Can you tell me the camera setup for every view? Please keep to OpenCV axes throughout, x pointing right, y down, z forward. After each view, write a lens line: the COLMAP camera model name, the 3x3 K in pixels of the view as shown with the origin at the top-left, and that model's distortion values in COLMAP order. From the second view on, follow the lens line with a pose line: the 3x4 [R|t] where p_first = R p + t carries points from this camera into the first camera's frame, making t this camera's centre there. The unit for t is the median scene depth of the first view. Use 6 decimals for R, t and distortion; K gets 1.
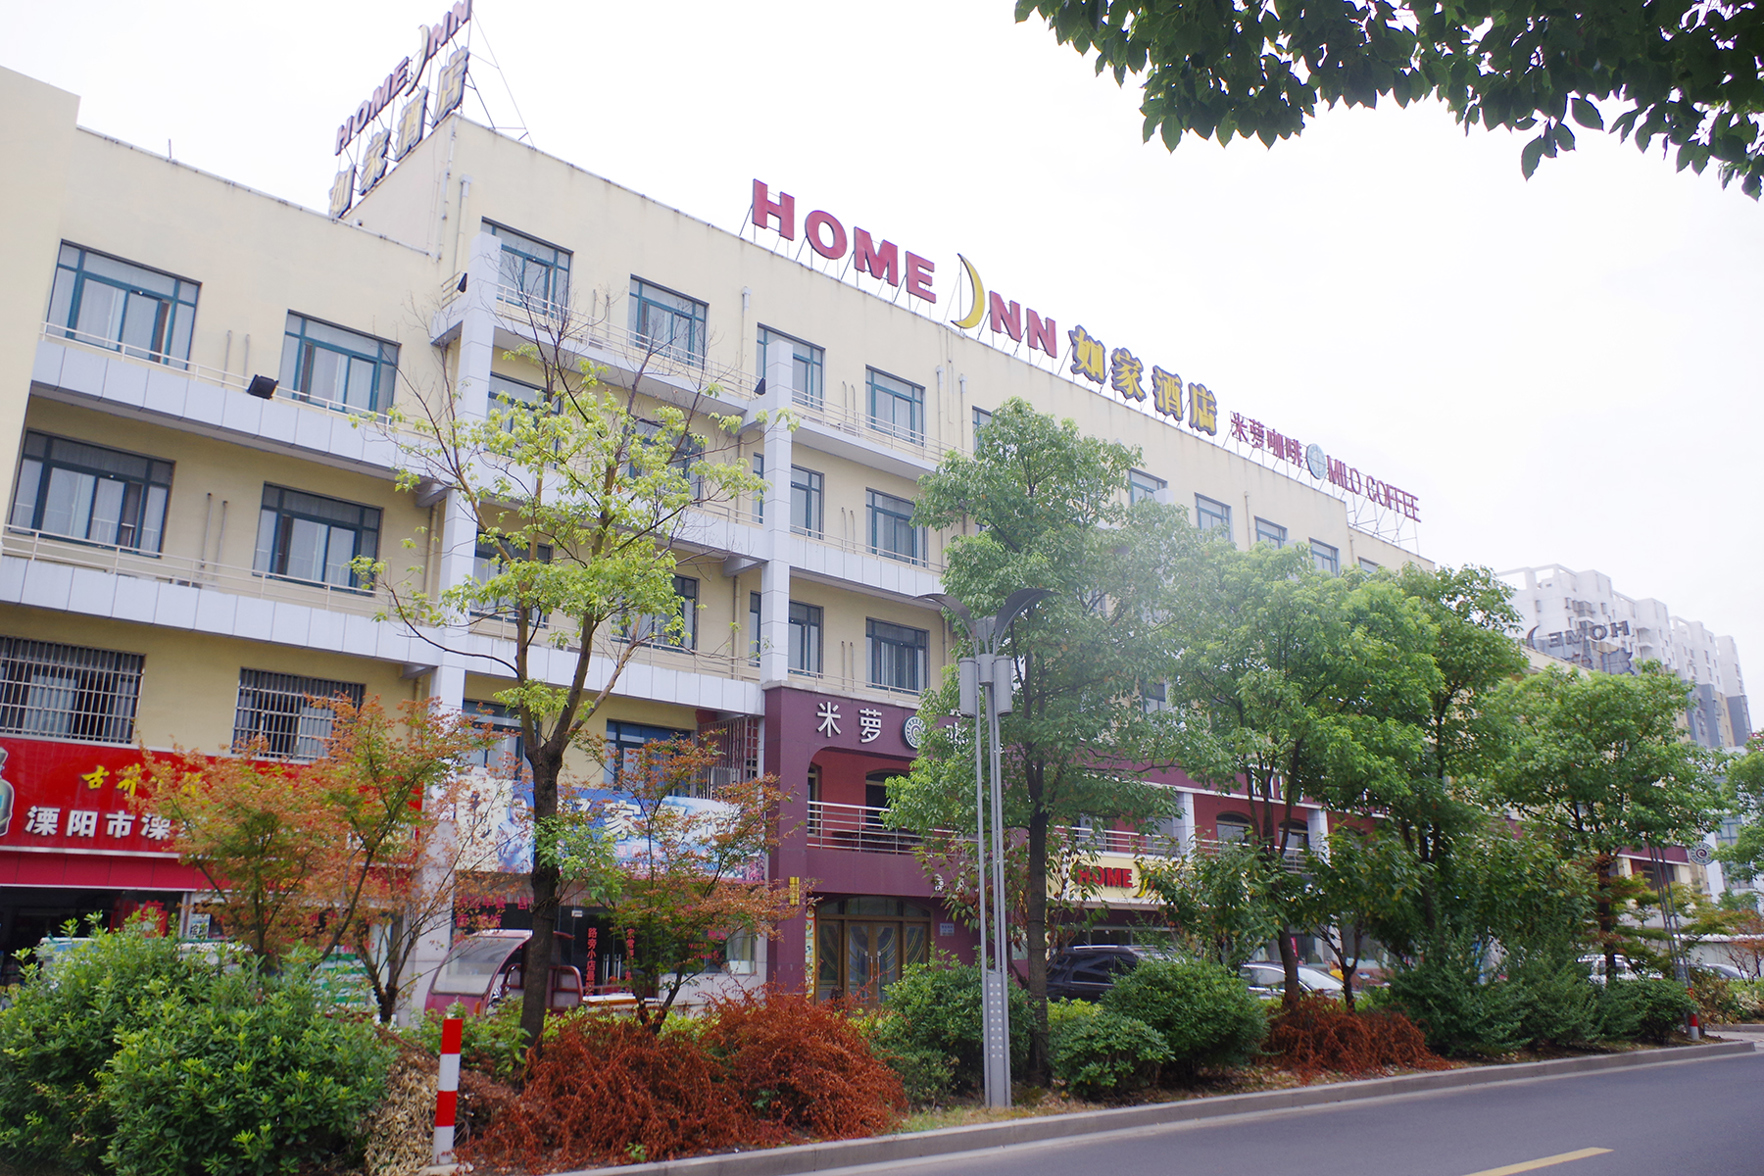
lens RADIAL K [[1345.1, 0, 882.0], [0, 1345.1, 588.0], [0, 0, 1]] dist [-0.048133, 0.003918]
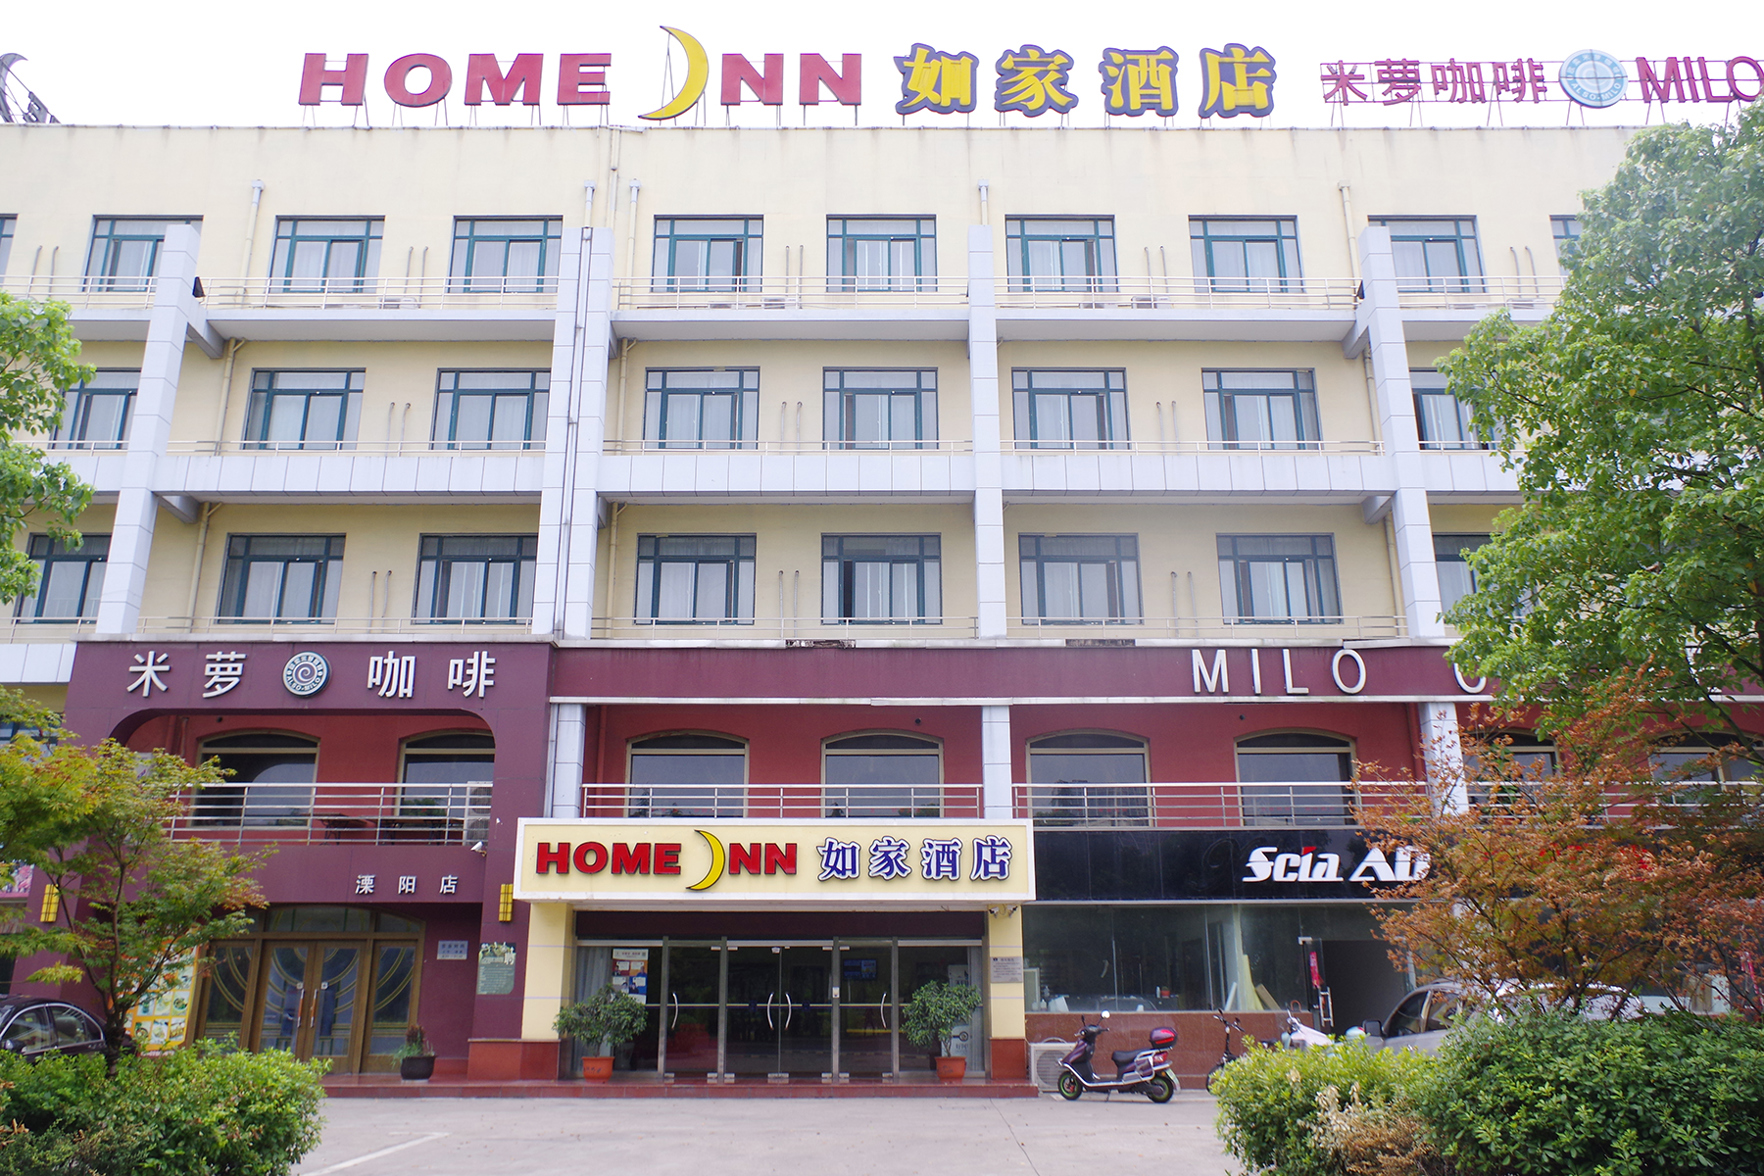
lens RADIAL K [[1366.7, 0, 865.7], [0, 1366.7, 559.0], [0, 0, 1]] dist [-0.041093, 0.093140]
pose [[0.737507, -0.206772, -0.642907, 0.489373], [0.180856, 0.977675, -0.106972, 0.120433], [0.650672, -0.037381, 0.758438, 0.430100]]
